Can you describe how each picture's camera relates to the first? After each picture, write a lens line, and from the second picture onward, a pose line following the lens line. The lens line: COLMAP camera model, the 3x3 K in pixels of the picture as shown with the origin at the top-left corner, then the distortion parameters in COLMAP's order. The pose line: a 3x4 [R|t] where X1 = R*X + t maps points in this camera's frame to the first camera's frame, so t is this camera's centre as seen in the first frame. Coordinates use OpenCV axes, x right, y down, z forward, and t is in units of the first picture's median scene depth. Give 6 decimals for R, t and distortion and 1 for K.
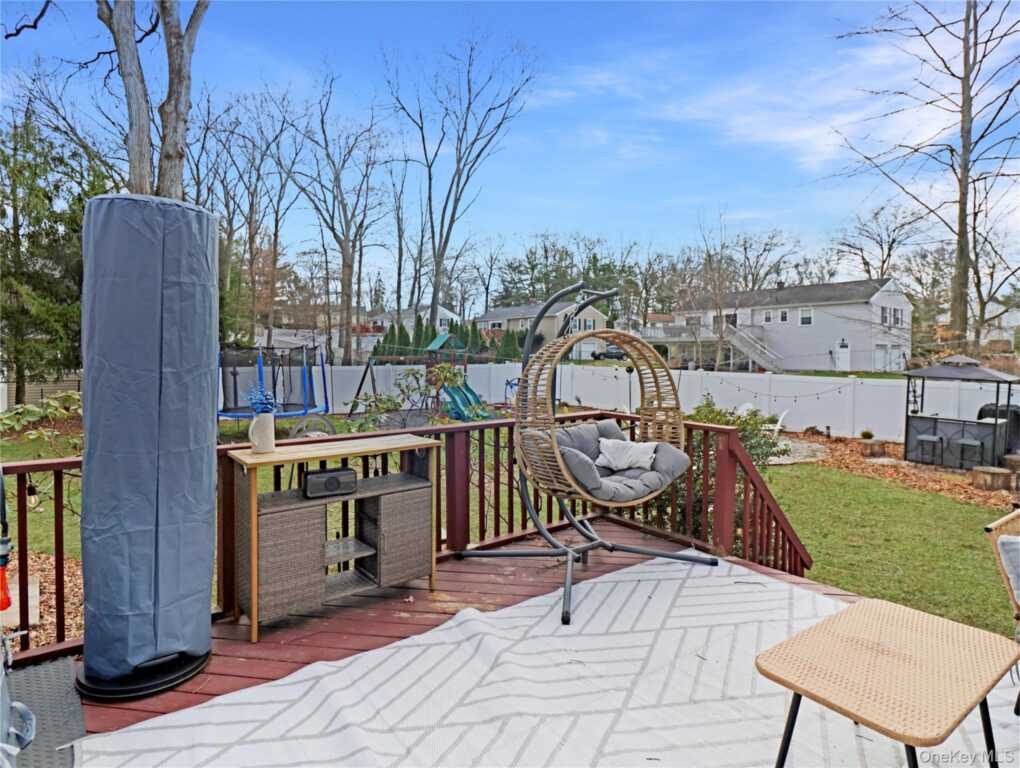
lens RADIAL K [[572.2, 0, 509.7], [0, 572.2, 368.1], [0, 0, 1]] dist [0.004156, -0.015957]
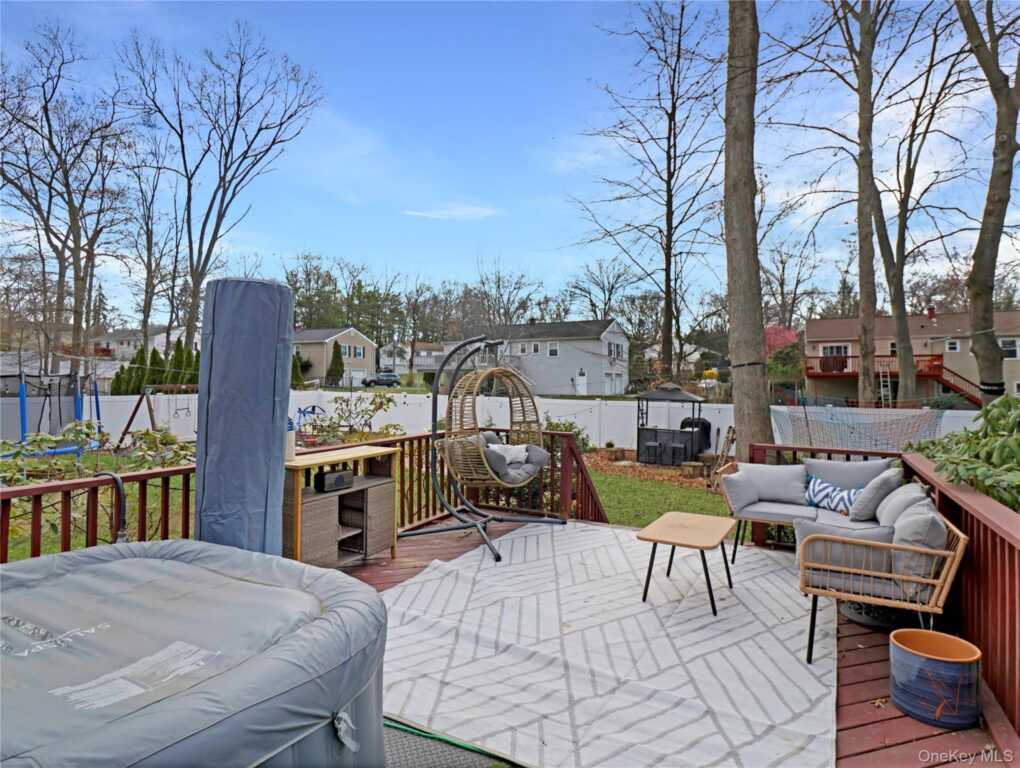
lens RADIAL K [[572.2, 0, 509.7], [0, 572.2, 368.1], [0, 0, 1]] dist [0.004156, -0.015957]
pose [[0.914819, 0.007785, 0.403789, -0.100898], [0.011103, 0.998951, -0.044416, -0.000461], [-0.403712, 0.045116, 0.913773, -0.089012]]
